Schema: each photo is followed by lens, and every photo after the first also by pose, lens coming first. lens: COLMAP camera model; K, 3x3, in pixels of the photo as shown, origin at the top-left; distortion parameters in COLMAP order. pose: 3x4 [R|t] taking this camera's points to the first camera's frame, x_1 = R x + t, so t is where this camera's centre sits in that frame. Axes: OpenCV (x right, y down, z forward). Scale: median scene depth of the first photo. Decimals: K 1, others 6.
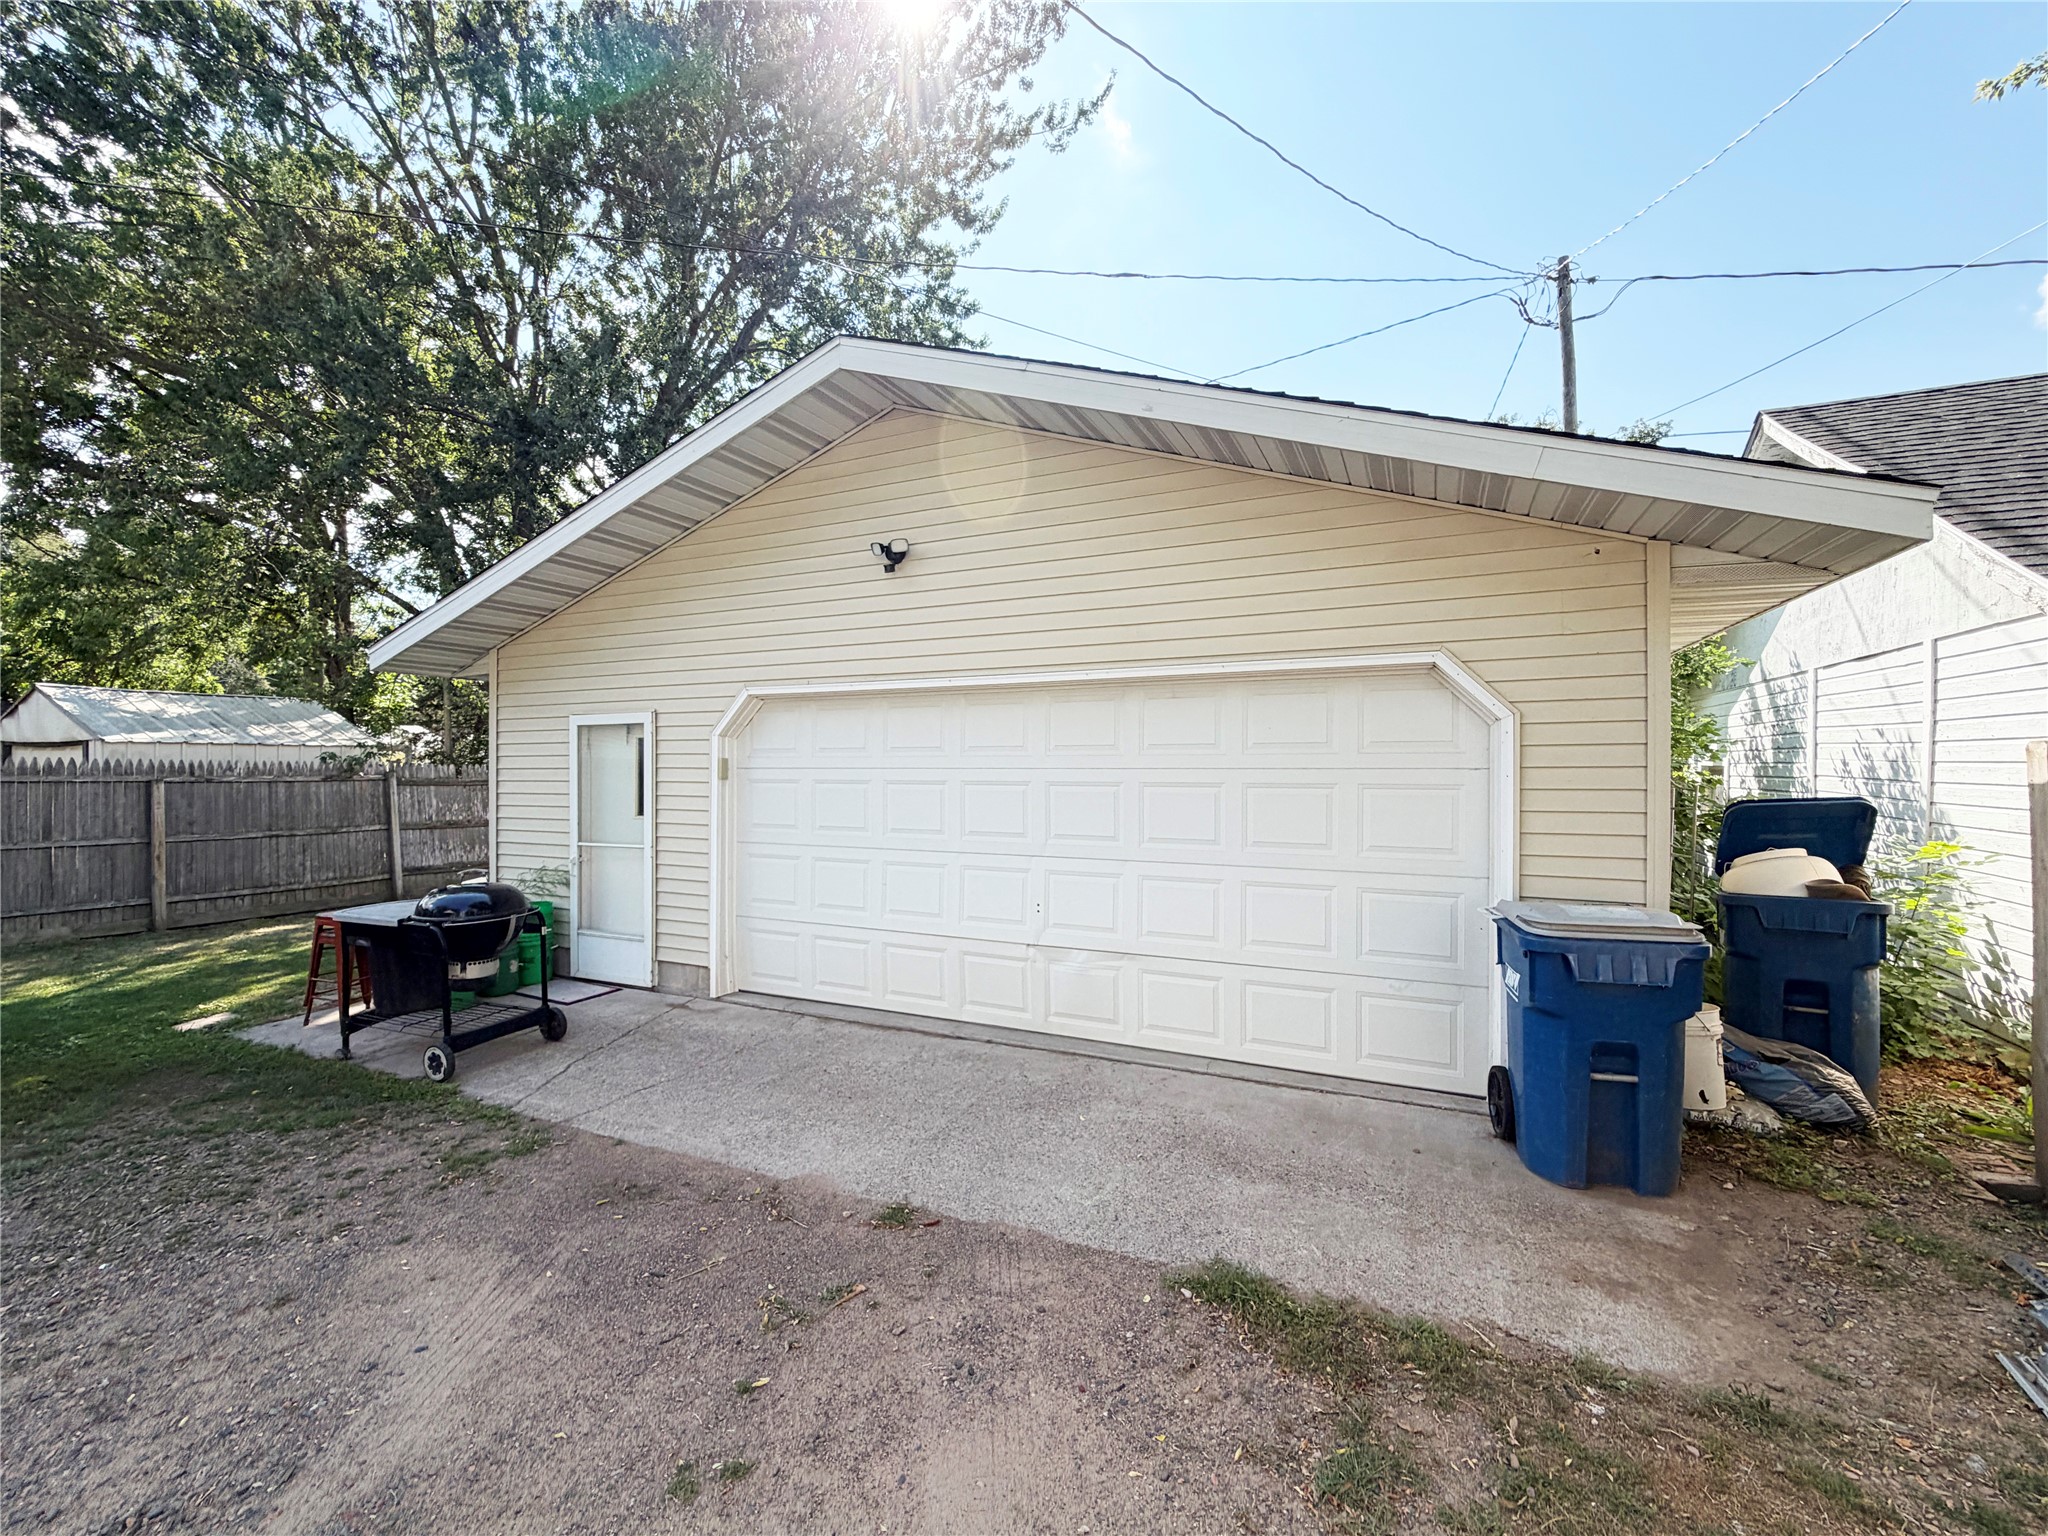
lens RADIAL K [[843.3, 0, 1026.6], [0, 843.3, 764.3], [0, 0, 1]] dist [0.001337, -0.000373]
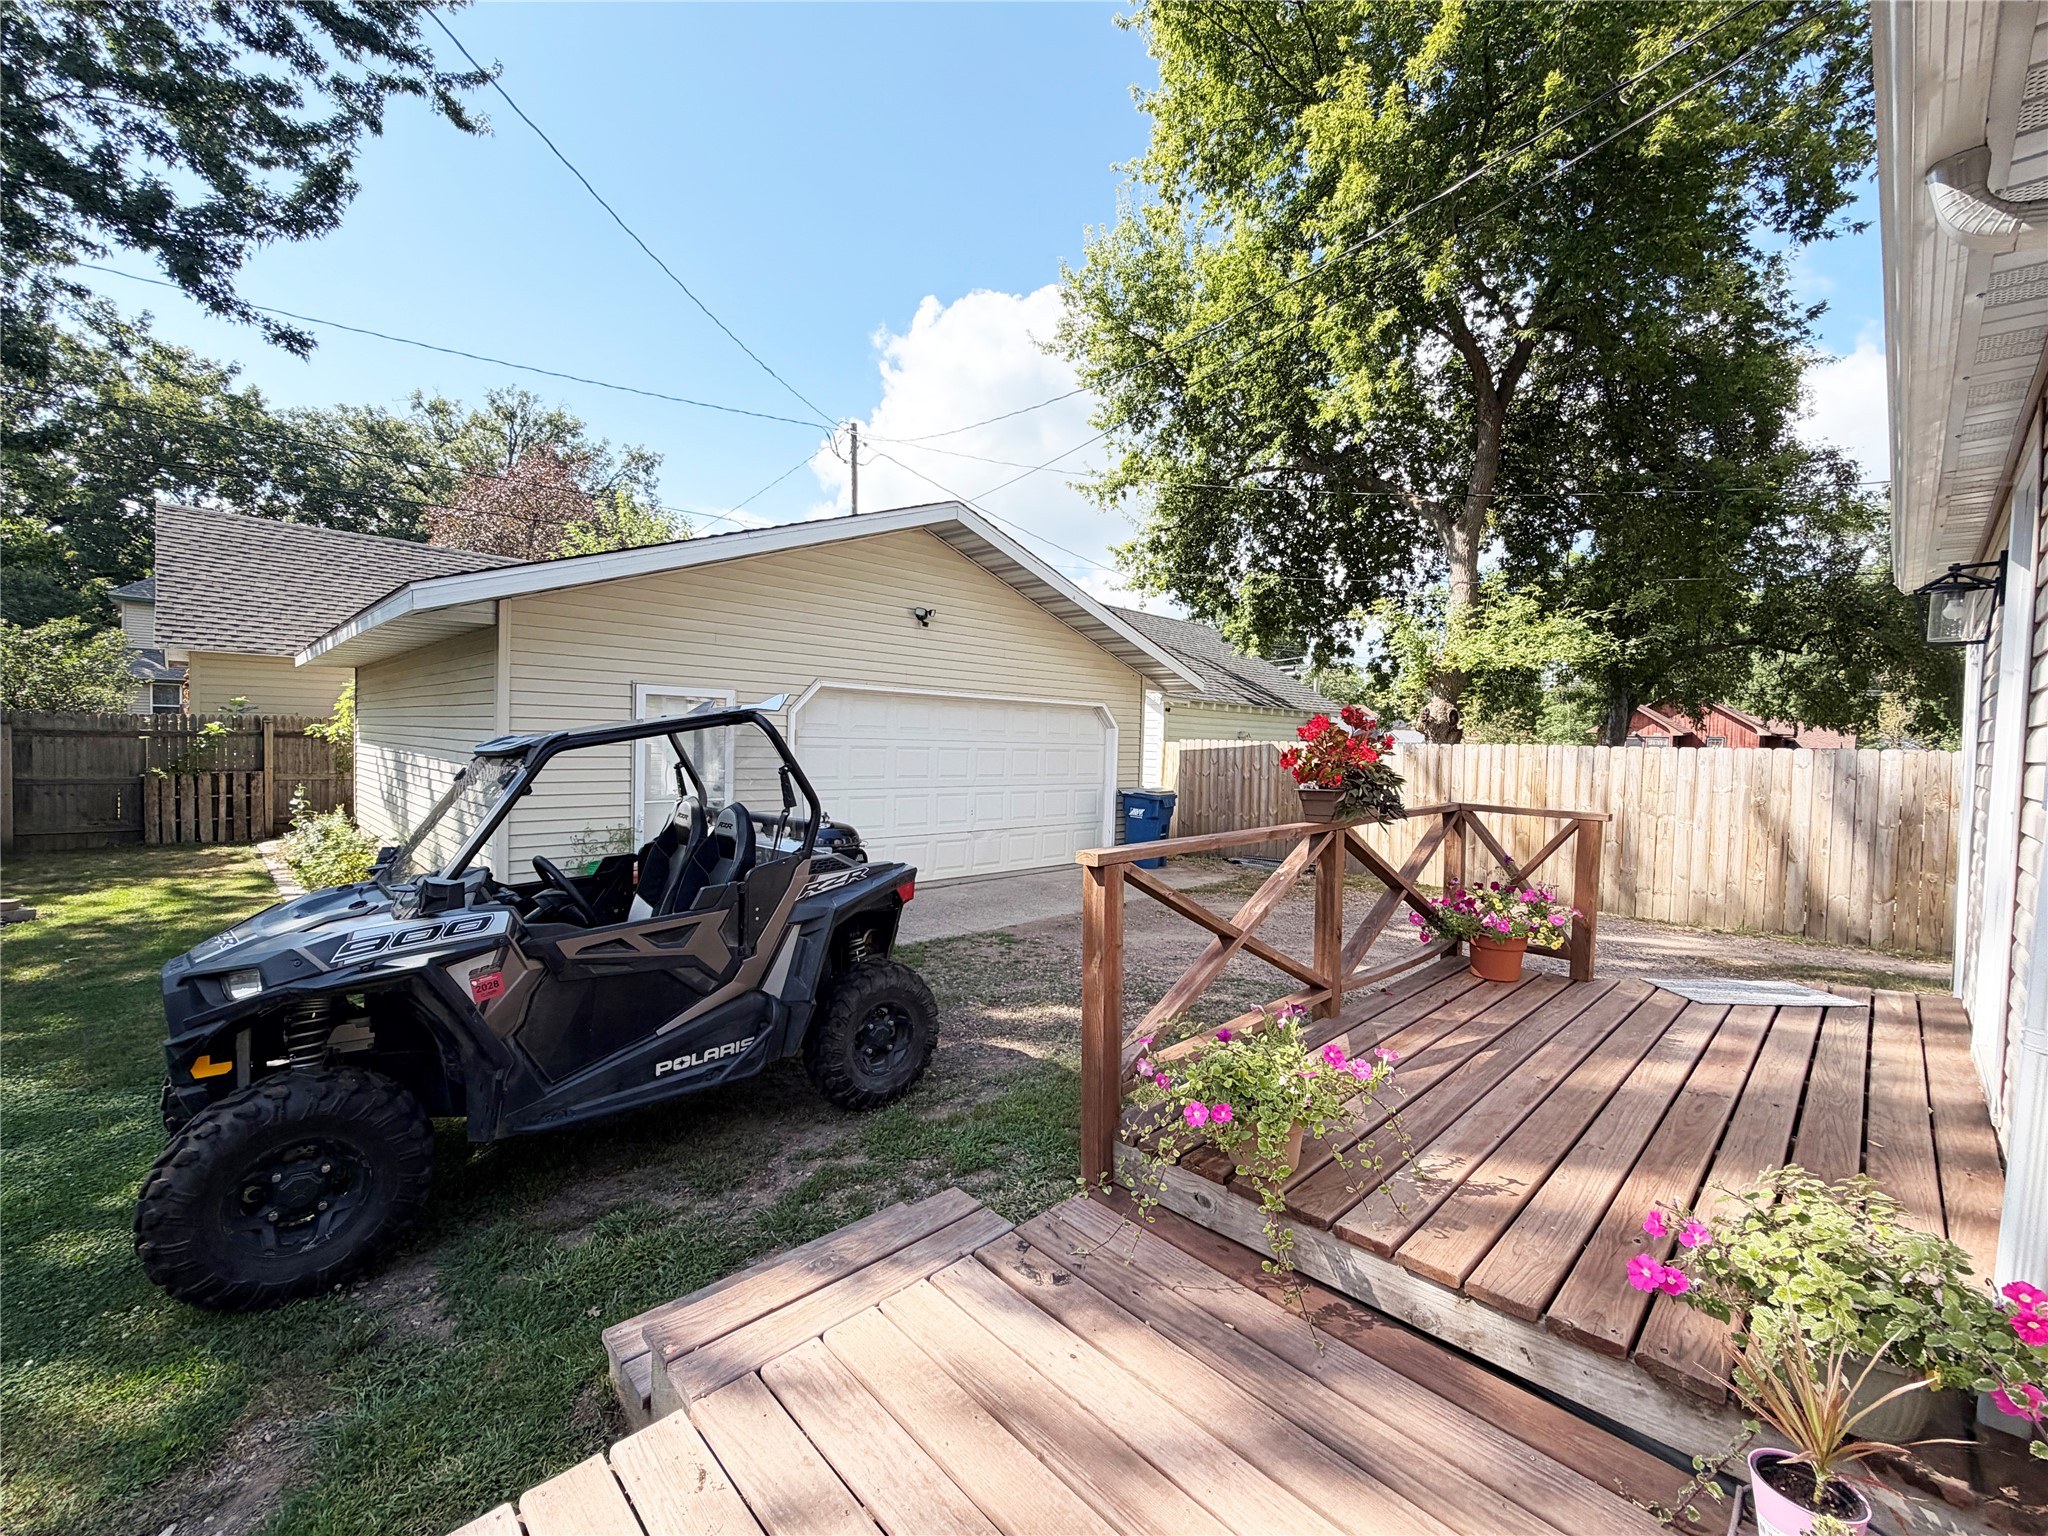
lens RADIAL K [[843.3, 0, 1015.5], [0, 843.3, 770.0], [0, 0, 1]] dist [0.001337, -0.000373]
pose [[0.367000, -0.023214, 0.929931, -1.835115], [-0.032989, 0.998735, 0.037951, -0.007372], [-0.929636, -0.044605, 0.365769, 0.201354]]
